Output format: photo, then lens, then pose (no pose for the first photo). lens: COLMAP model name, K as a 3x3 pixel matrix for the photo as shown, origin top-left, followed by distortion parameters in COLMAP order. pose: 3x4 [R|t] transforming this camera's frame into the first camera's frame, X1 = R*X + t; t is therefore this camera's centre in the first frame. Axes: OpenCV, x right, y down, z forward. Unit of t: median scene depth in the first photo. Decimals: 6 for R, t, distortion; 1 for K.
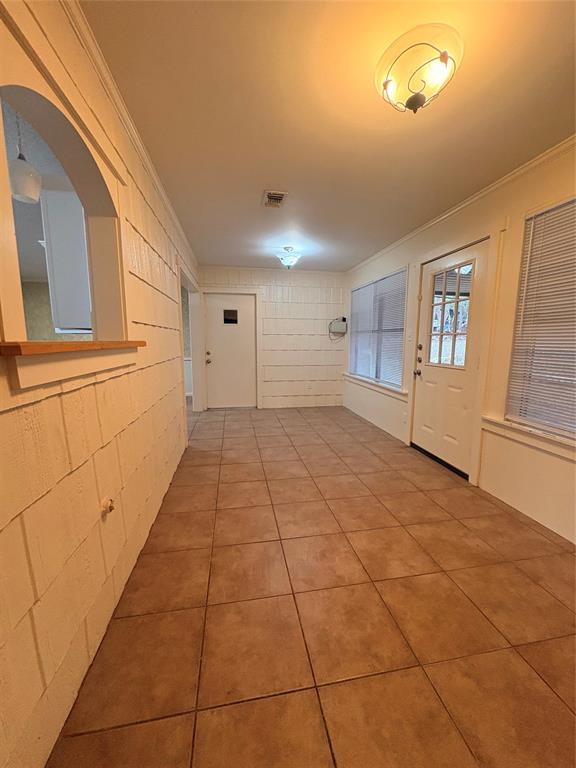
lens RADIAL K [[305.1, 0, 288.0], [0, 305.1, 384.0], [0, 0, 1]] dist [0.000073, -0.000019]
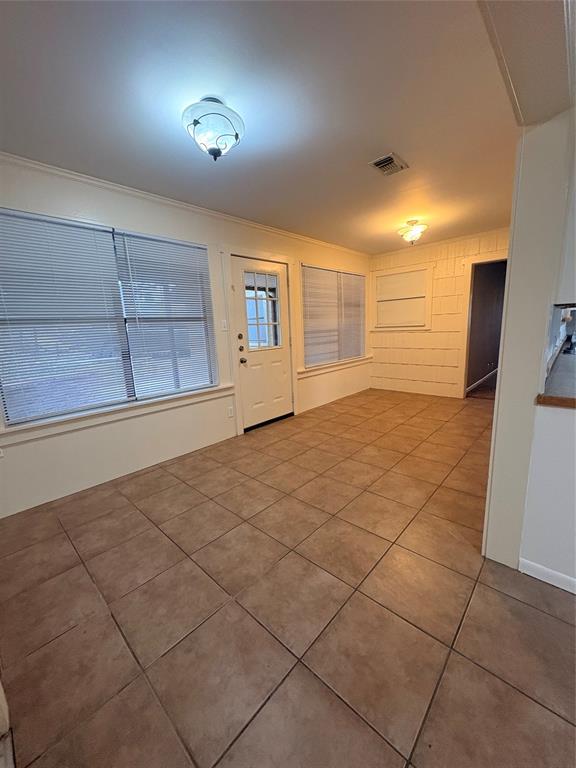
lens RADIAL K [[305.1, 0, 288.0], [0, 305.1, 384.0], [0, 0, 1]] dist [0.000073, -0.000019]
pose [[-0.600099, -0.126612, 0.789842, -0.591637], [0.155414, 0.950126, 0.270384, -0.257133], [-0.784683, 0.285010, -0.550492, 1.719885]]
